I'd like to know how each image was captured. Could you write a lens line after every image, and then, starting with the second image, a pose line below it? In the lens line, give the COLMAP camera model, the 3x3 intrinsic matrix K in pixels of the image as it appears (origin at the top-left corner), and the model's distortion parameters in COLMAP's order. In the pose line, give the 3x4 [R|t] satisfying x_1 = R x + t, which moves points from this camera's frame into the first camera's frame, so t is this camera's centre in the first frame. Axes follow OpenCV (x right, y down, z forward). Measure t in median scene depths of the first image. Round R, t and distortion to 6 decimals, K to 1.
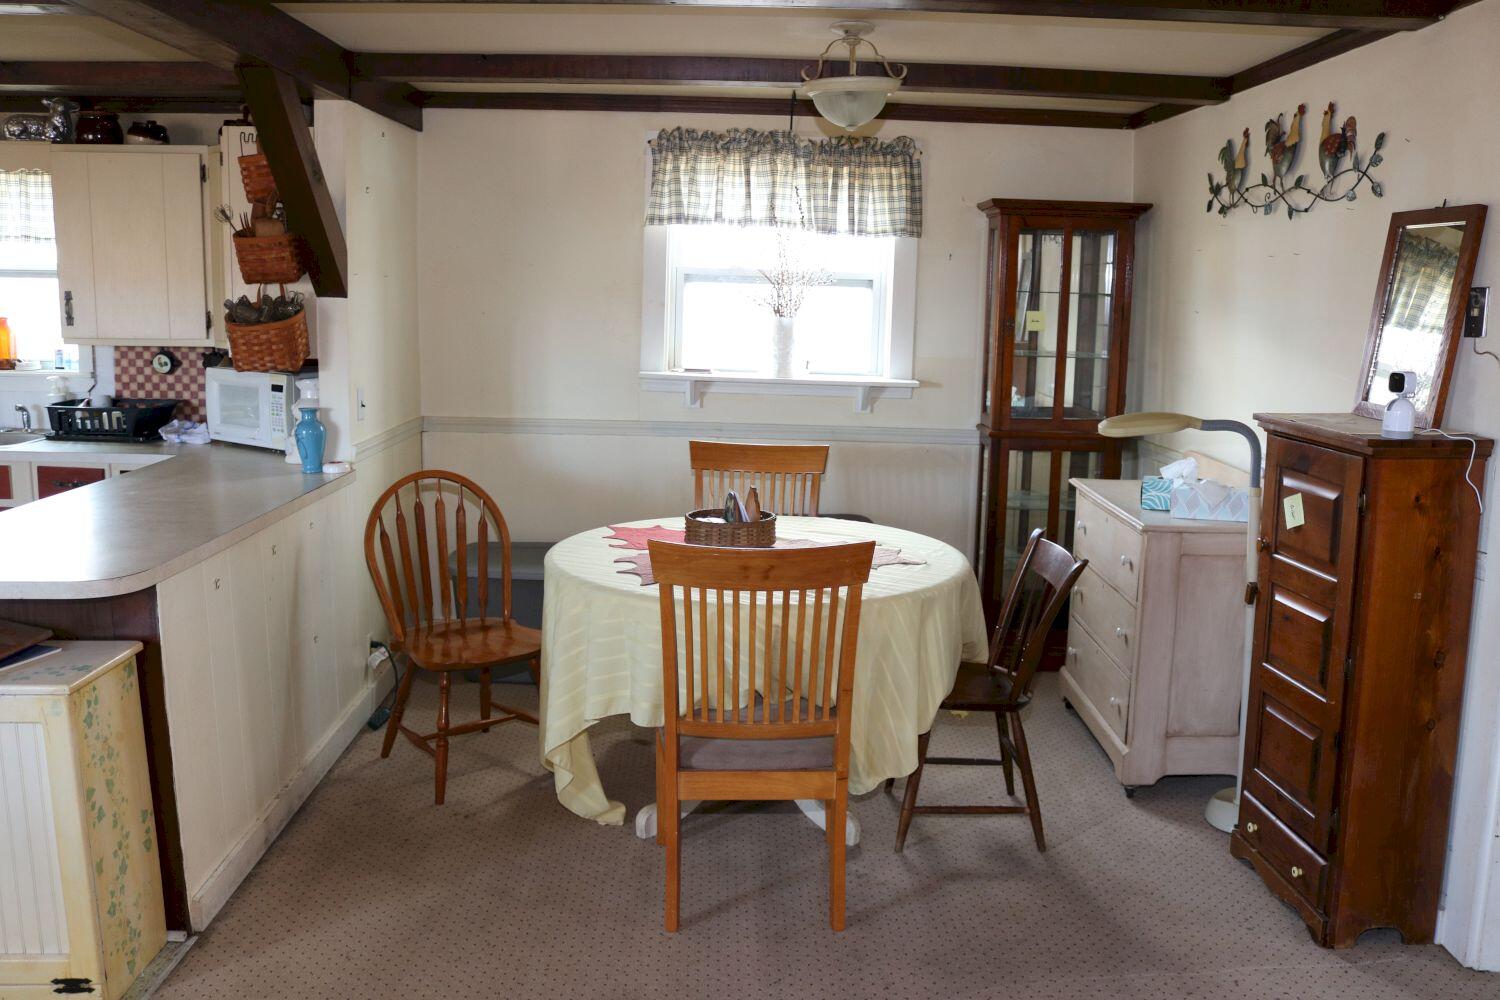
lens RADIAL K [[1244.3, 0, 751.8], [0, 1244.3, 507.2], [0, 0, 1]] dist [-0.146965, 0.115222]
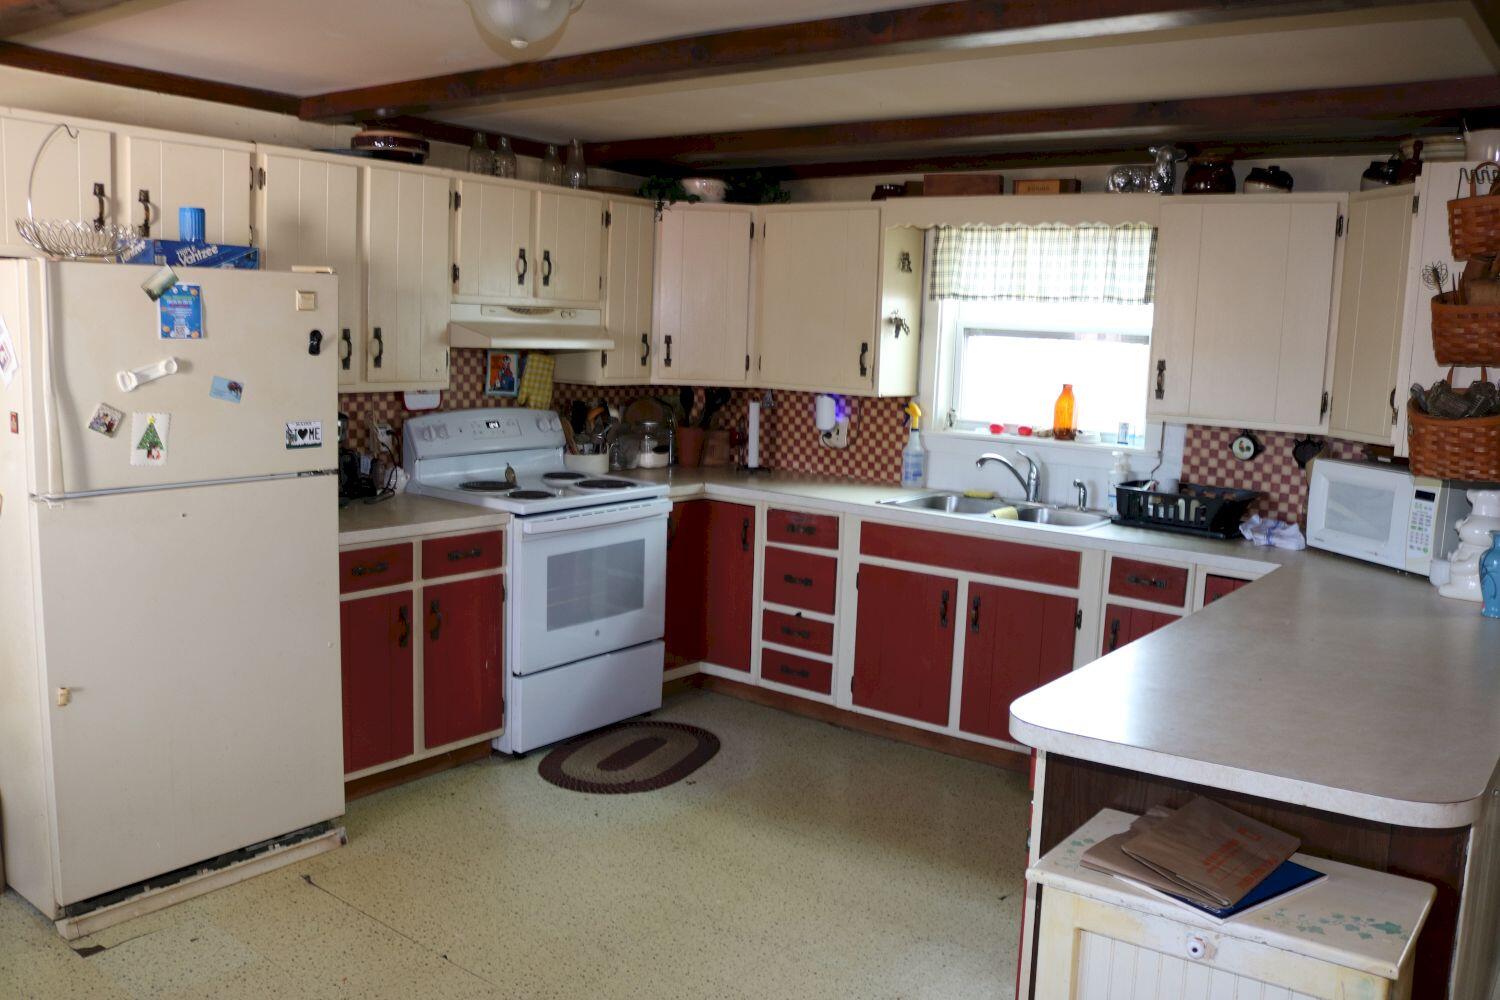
lens RADIAL K [[1244.3, 0, 751.8], [0, 1244.3, 507.2], [0, 0, 1]] dist [-0.146965, 0.115222]
pose [[0.779276, 0.094964, -0.619444, -0.227534], [-0.127648, 0.991783, -0.008539, -0.026148], [0.613543, 0.085725, 0.784994, 0.115404]]
